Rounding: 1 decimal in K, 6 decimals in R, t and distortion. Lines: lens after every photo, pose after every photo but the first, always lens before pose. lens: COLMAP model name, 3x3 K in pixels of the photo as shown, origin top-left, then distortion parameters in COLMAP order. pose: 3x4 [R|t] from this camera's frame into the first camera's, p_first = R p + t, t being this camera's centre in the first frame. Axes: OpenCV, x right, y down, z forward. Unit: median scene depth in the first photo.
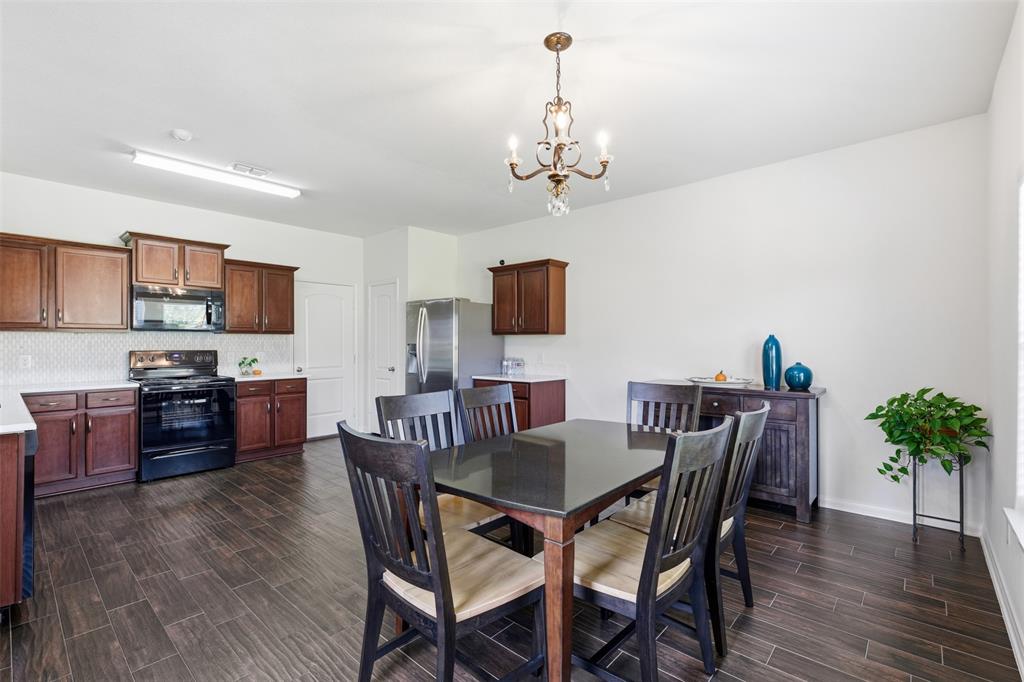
lens RADIAL K [[461.5, 0, 509.6], [0, 461.5, 341.3], [0, 0, 1]] dist [-0.002586, 0.000848]
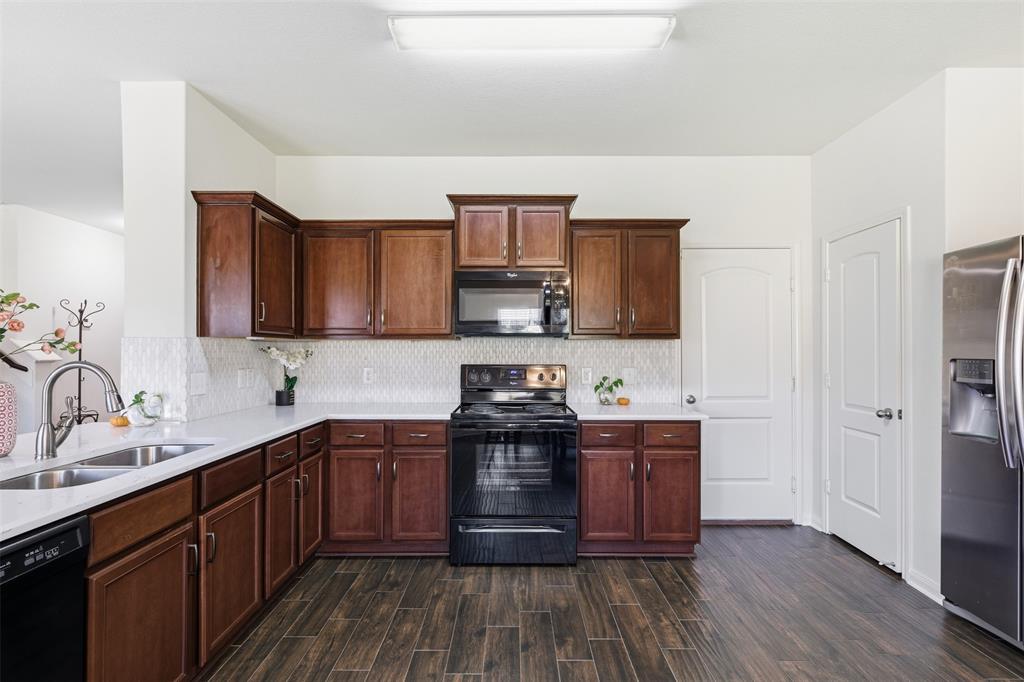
lens RADIAL K [[461.5, 0, 512.3], [0, 461.5, 349.4], [0, 0, 1]] dist [-0.002586, 0.000848]
pose [[0.670362, 0.000829, -0.742034, -0.199614], [0.001397, 0.999996, 0.002378, -0.004305], [0.742033, -0.002631, 0.670359, 0.504404]]
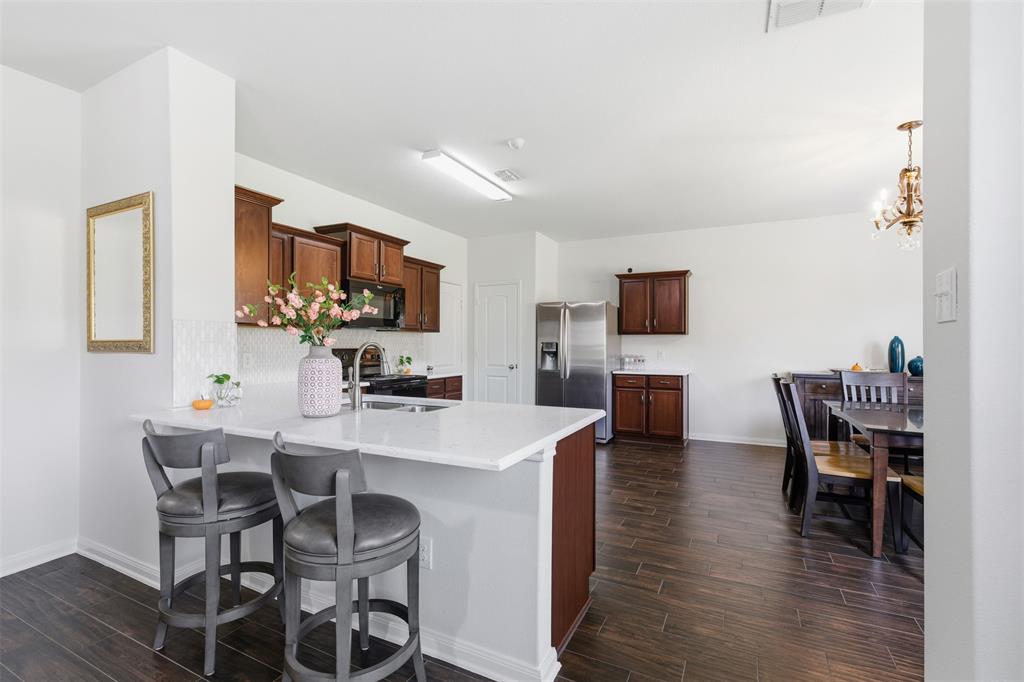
lens RADIAL K [[461.5, 0, 513.4], [0, 461.5, 340.6], [0, 0, 1]] dist [-0.002586, 0.000848]
pose [[0.962685, 0.003661, 0.270601, -0.635386], [-0.003287, 0.999993, -0.001836, 0.004132], [-0.270606, 0.000878, 0.962690, -0.009340]]
